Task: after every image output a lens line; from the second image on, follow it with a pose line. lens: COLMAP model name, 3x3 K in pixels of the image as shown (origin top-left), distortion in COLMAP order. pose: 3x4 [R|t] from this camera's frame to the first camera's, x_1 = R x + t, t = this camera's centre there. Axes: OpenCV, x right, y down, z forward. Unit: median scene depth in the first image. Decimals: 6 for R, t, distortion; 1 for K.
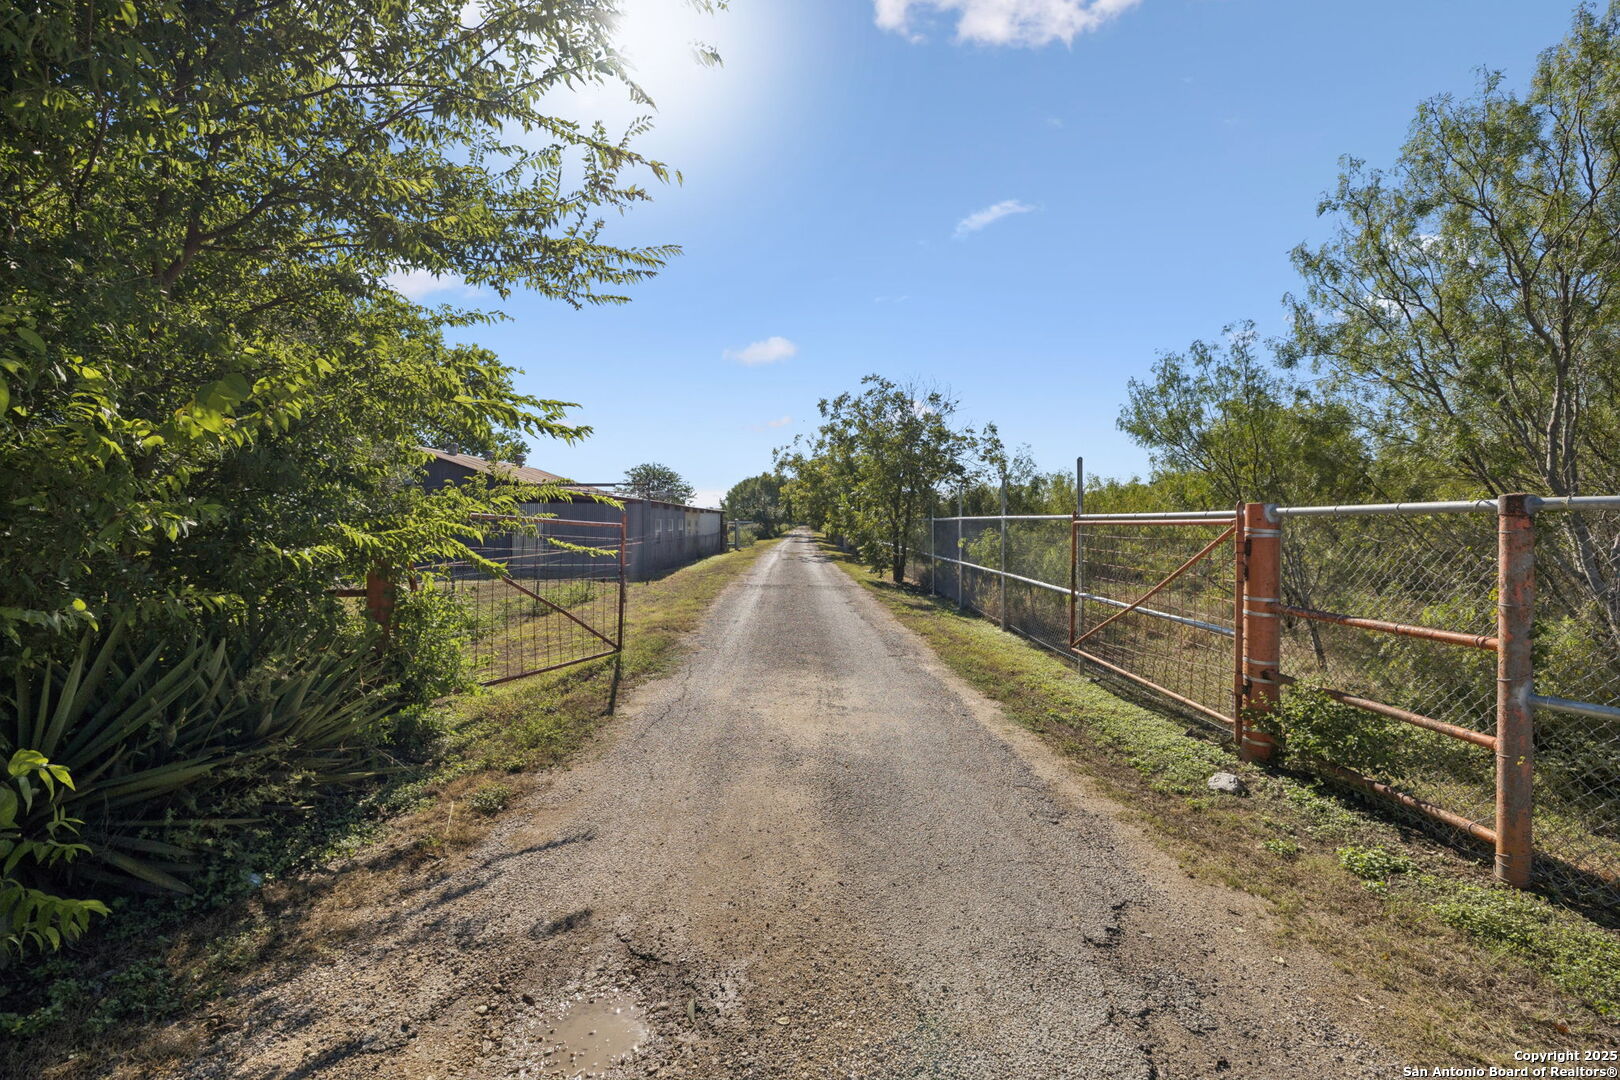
lens RADIAL K [[670.7, 0, 798.9], [0, 670.7, 527.6], [0, 0, 1]] dist [0.002170, 0.000104]
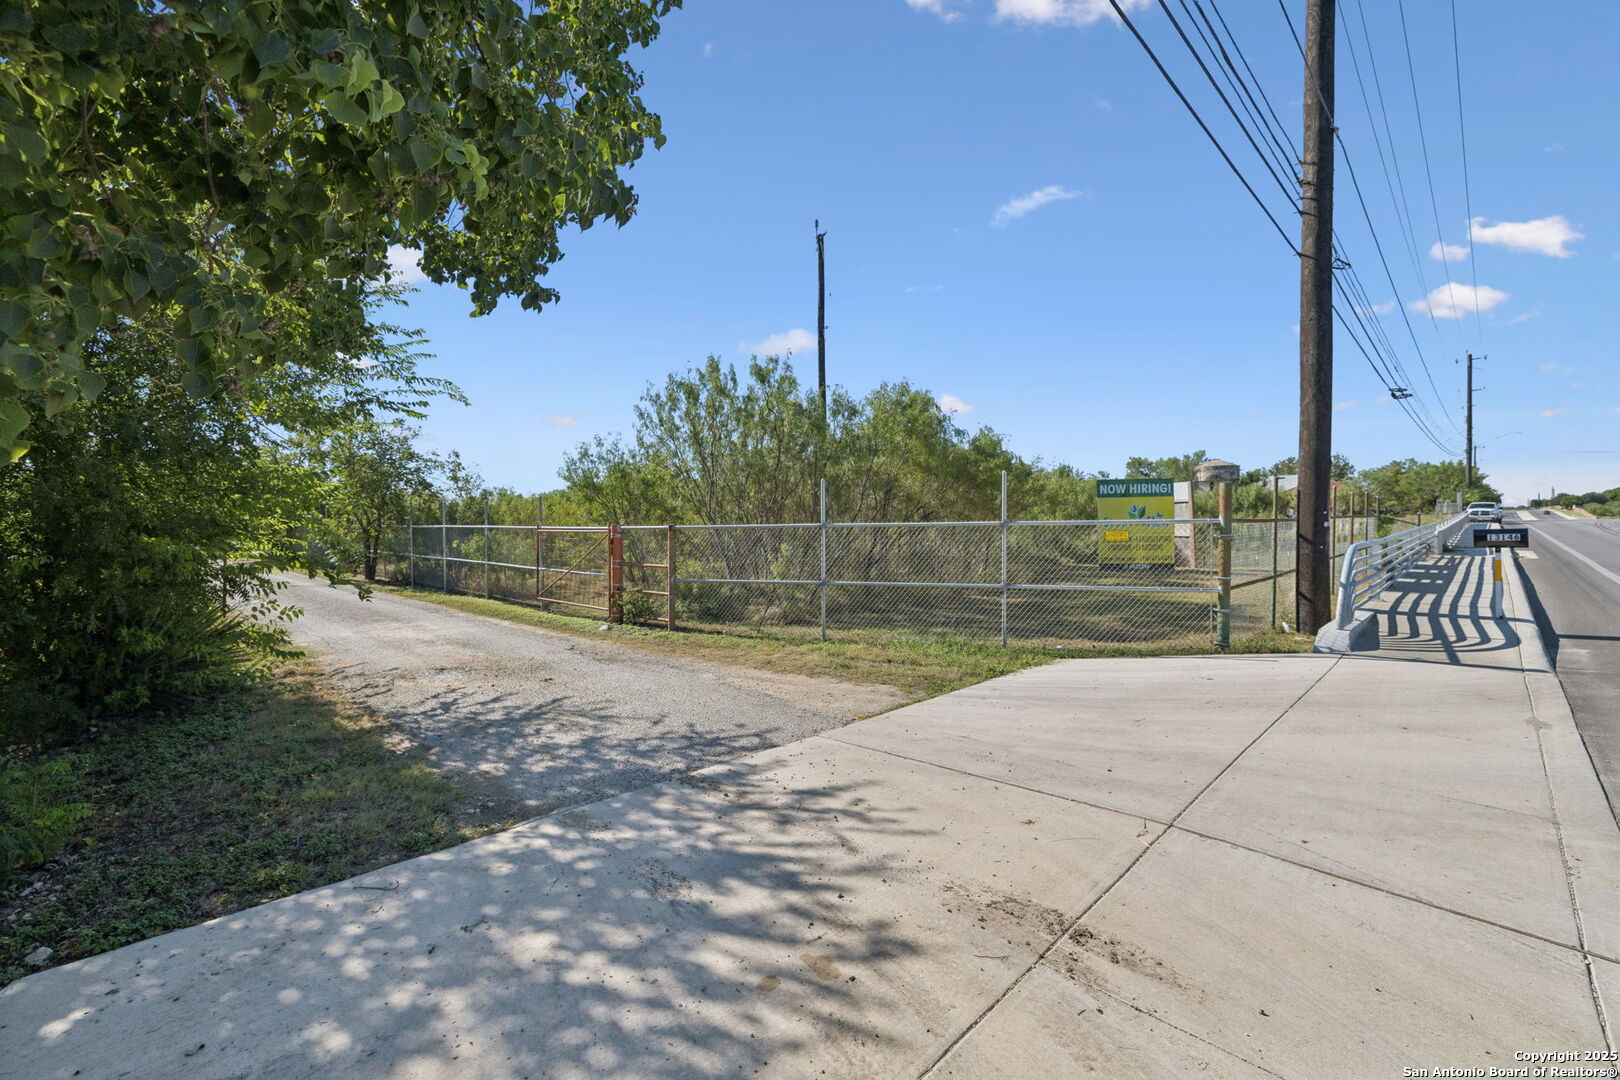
lens RADIAL K [[670.7, 0, 798.9], [0, 670.7, 527.6], [0, 0, 1]] dist [0.002170, 0.000104]
pose [[0.687368, -0.010865, 0.726228, -0.315779], [0.011036, 0.999929, 0.004514, -0.011820], [-0.726226, 0.004911, 0.687439, -0.574482]]
